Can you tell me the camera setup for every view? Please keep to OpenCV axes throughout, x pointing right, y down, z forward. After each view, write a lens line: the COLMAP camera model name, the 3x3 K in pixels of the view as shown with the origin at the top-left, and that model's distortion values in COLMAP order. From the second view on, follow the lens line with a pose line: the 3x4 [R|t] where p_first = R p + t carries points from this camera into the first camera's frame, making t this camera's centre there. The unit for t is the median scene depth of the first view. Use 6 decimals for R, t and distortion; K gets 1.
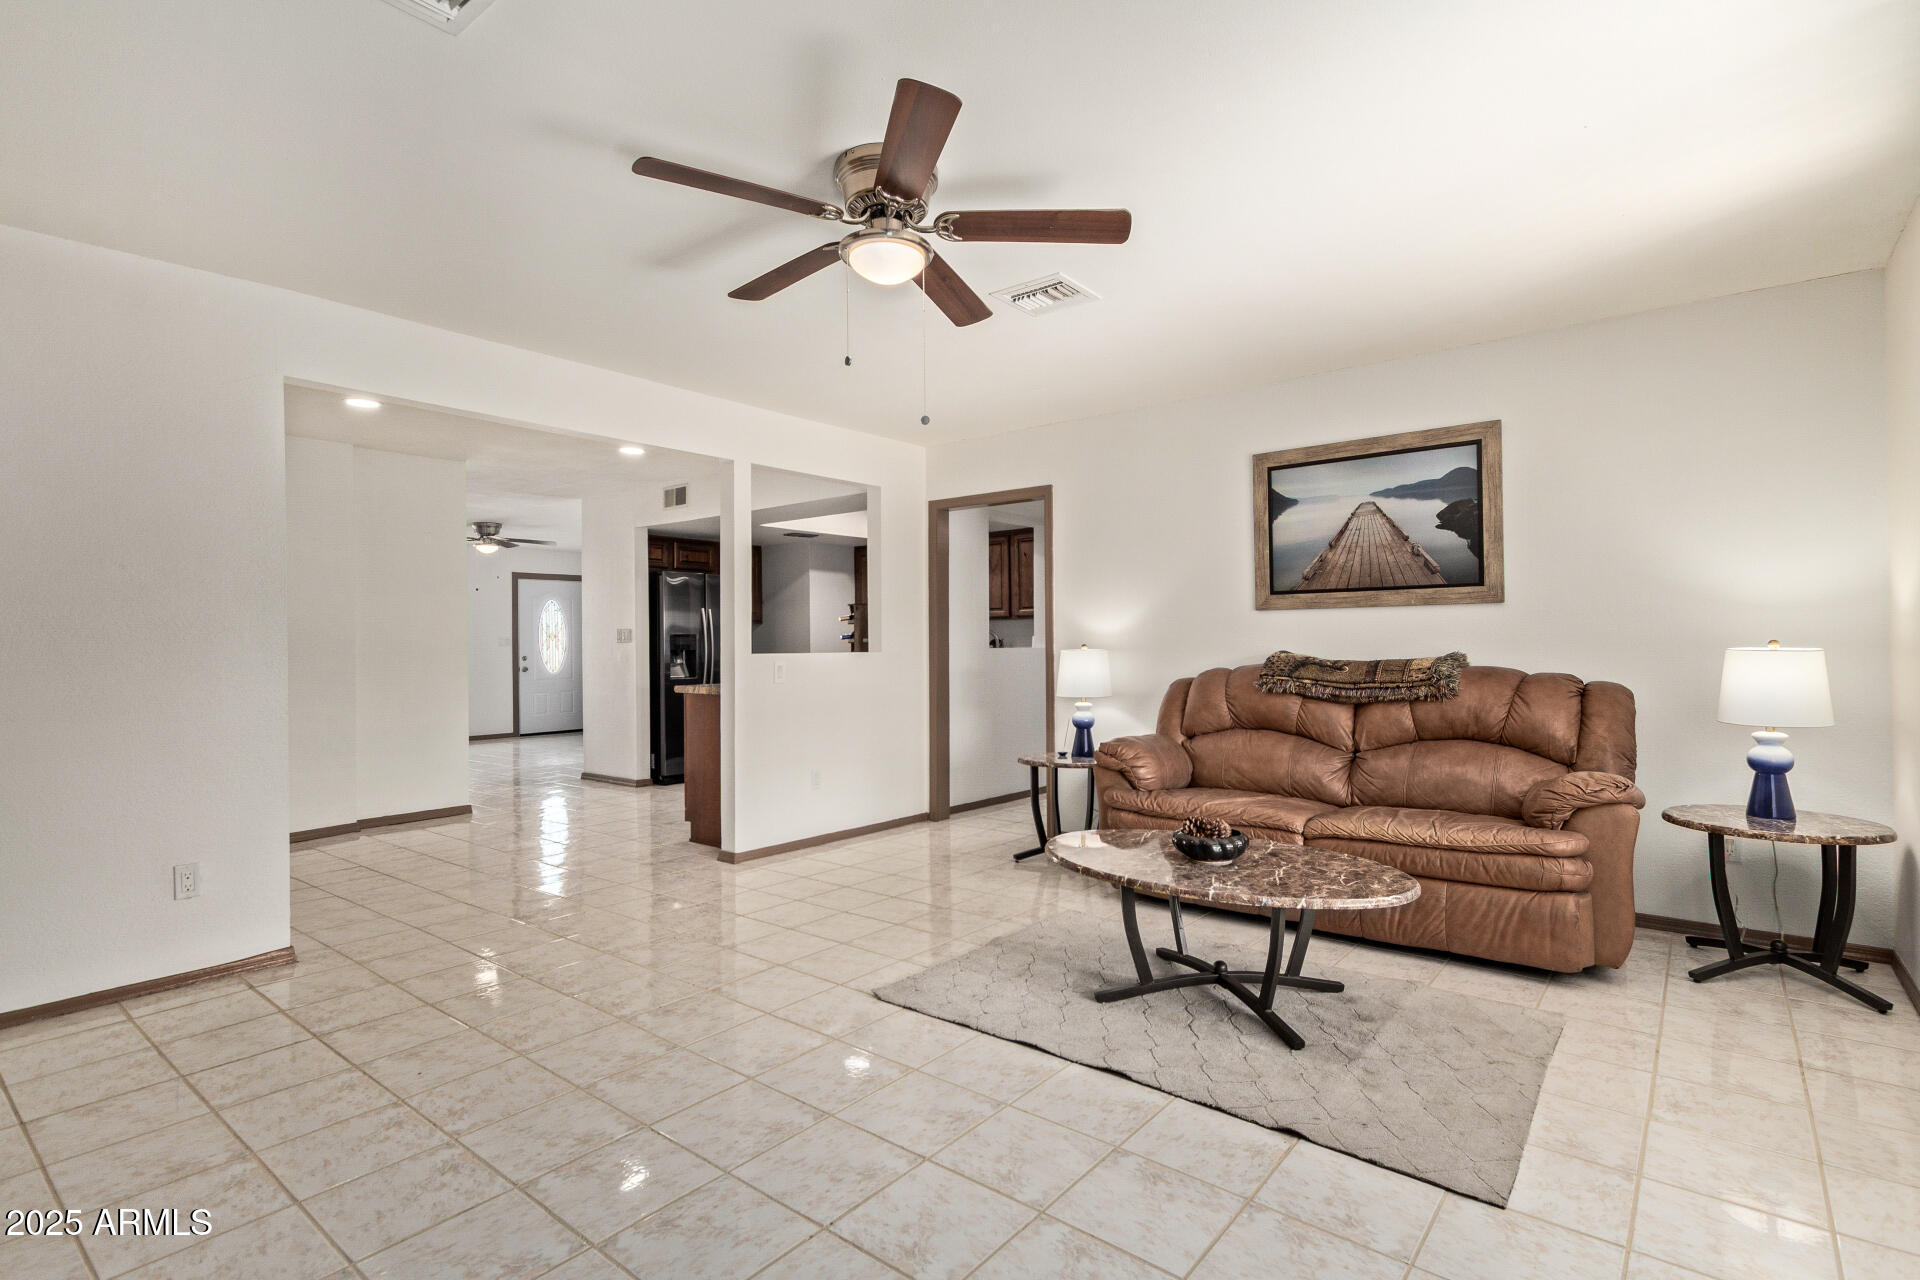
lens RADIAL K [[903.9, 0, 956.4], [0, 903.9, 647.4], [0, 0, 1]] dist [0.005346, 0.000365]
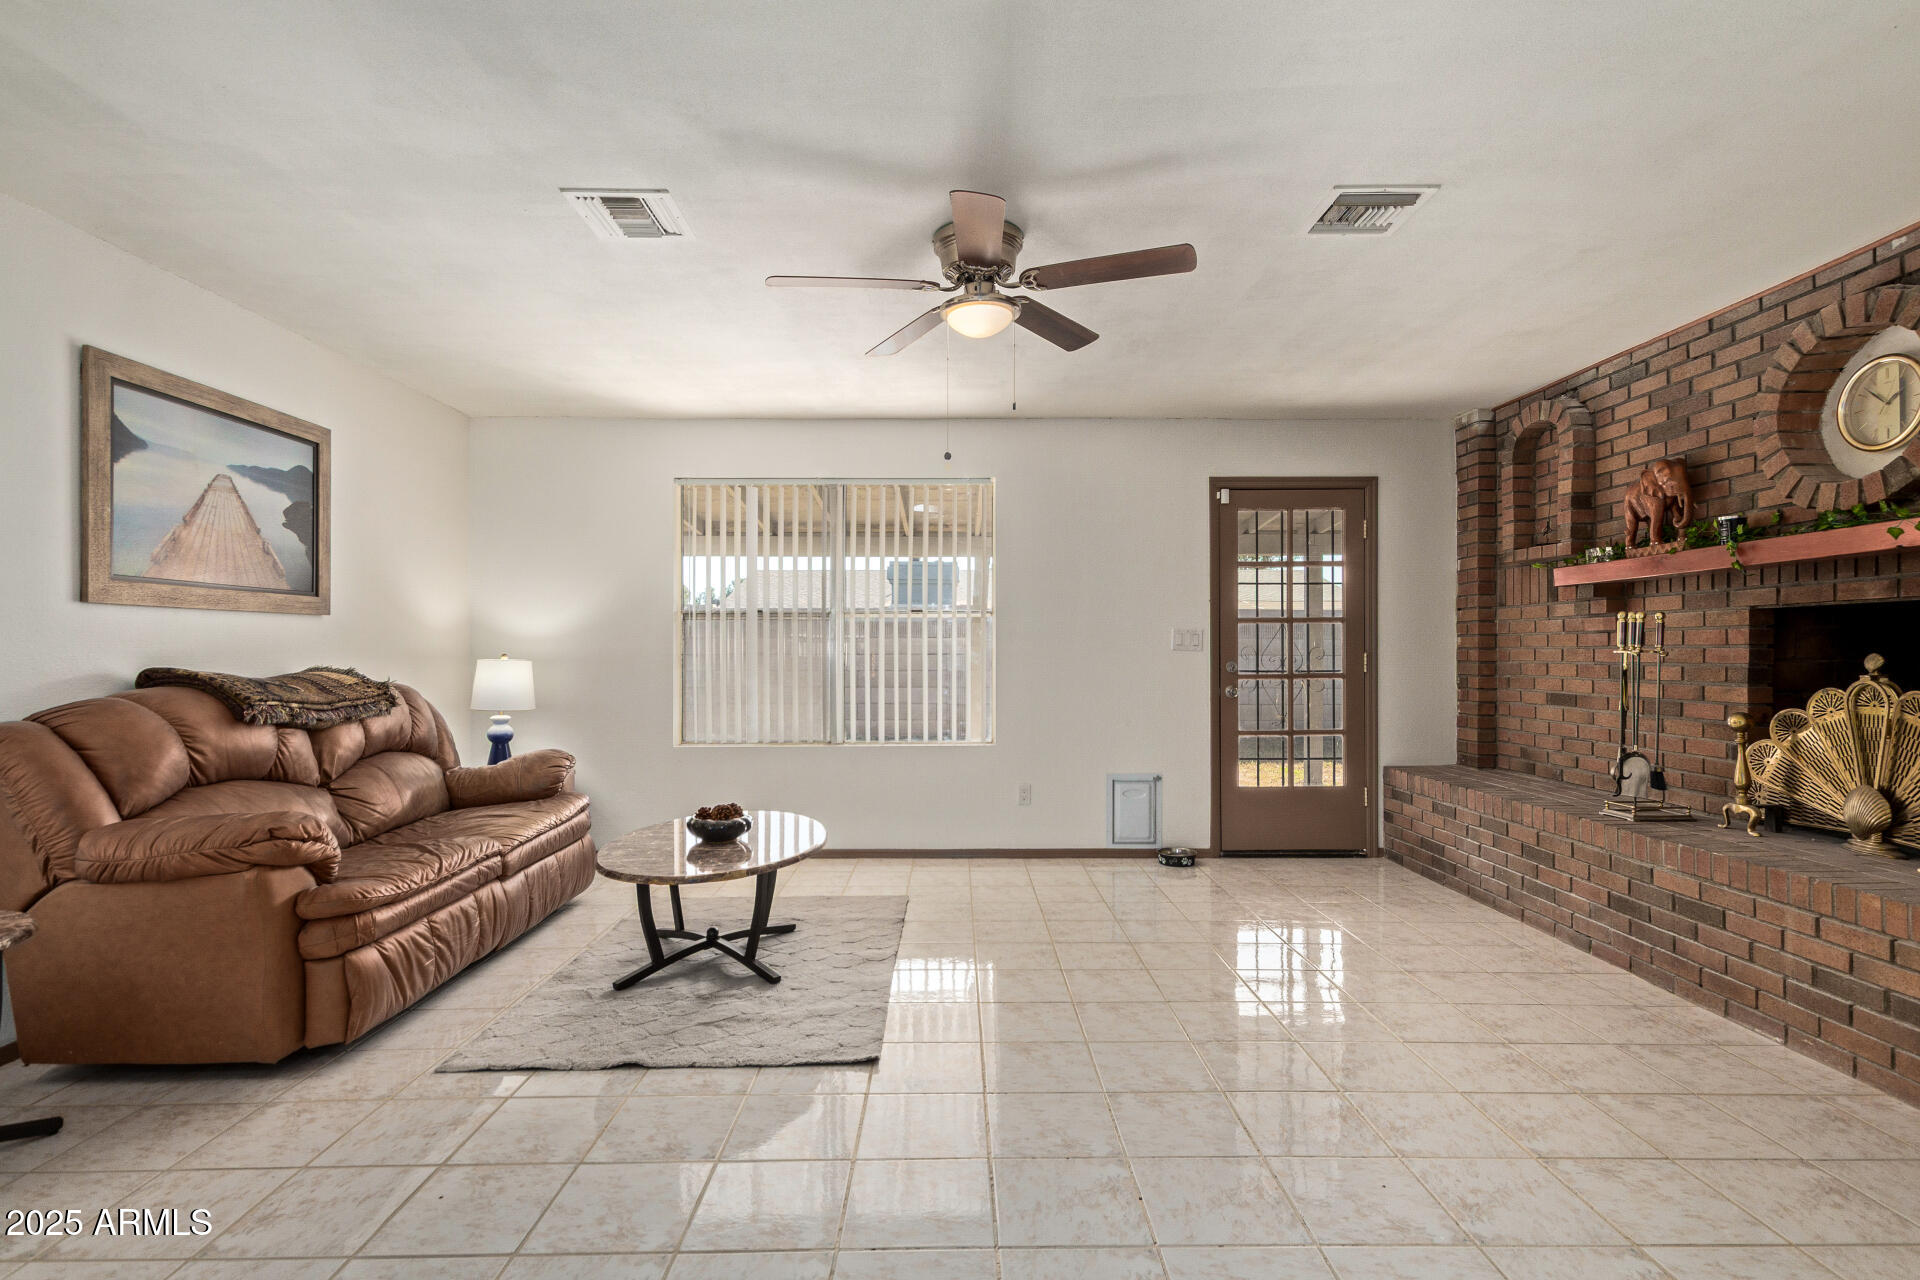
lens RADIAL K [[903.9, 0, 956.4], [0, 903.9, 647.4], [0, 0, 1]] dist [0.005346, 0.000365]
pose [[-0.622641, 0.010641, 0.782435, -0.563872], [0.006741, 0.999943, -0.008235, -0.001238], [-0.782479, 0.000147, -0.622677, 1.020627]]
